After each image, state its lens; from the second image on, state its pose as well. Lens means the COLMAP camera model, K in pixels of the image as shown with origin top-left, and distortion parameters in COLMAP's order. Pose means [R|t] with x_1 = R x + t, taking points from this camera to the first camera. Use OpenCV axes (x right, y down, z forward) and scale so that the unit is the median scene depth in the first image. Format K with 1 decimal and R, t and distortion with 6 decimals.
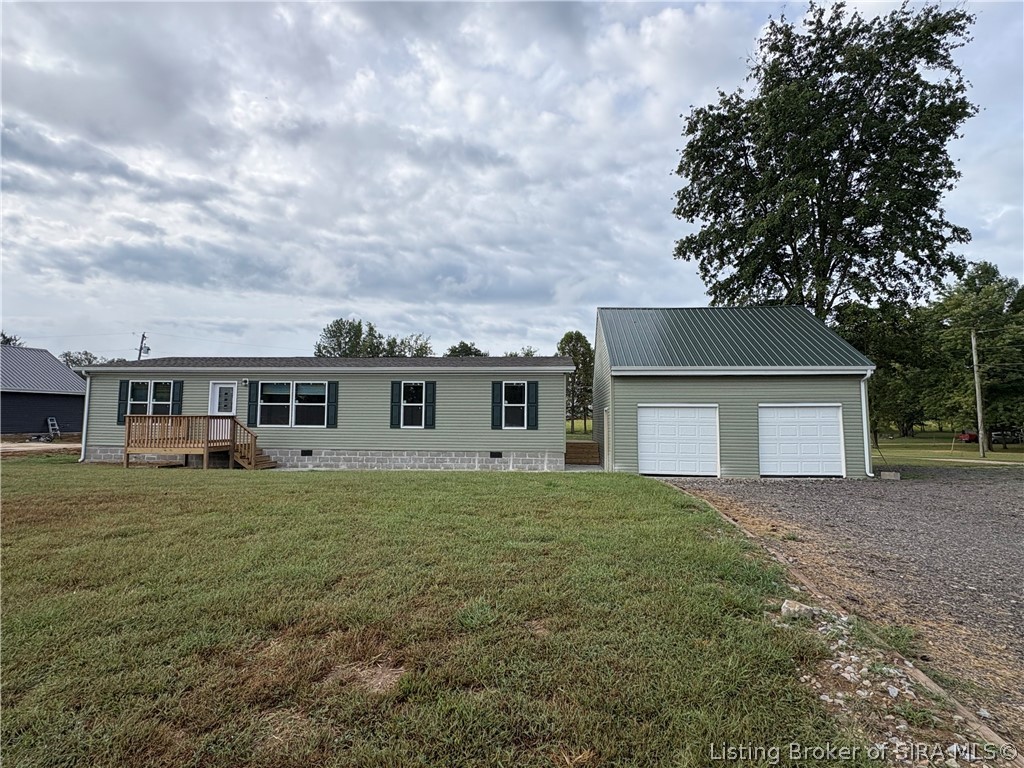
lens RADIAL K [[511.7, 0, 510.5], [0, 511.7, 394.6], [0, 0, 1]] dist [-0.007292, -0.002031]
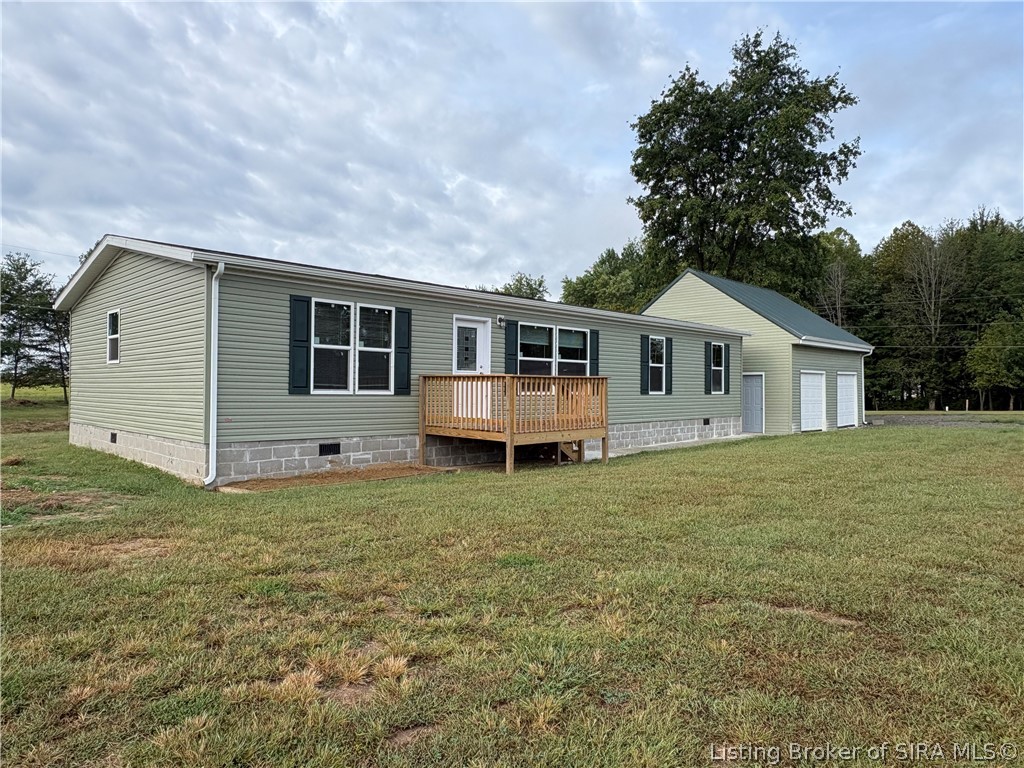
lens RADIAL K [[666.9, 0, 509.6], [0, 666.9, 389.8], [0, 0, 1]] dist [0.002851, 0.001192]
pose [[0.638148, -0.006980, 0.769882, -1.144039], [-0.047170, 0.997726, 0.048145, 0.018285], [-0.768467, -0.067039, 0.636367, 0.491726]]
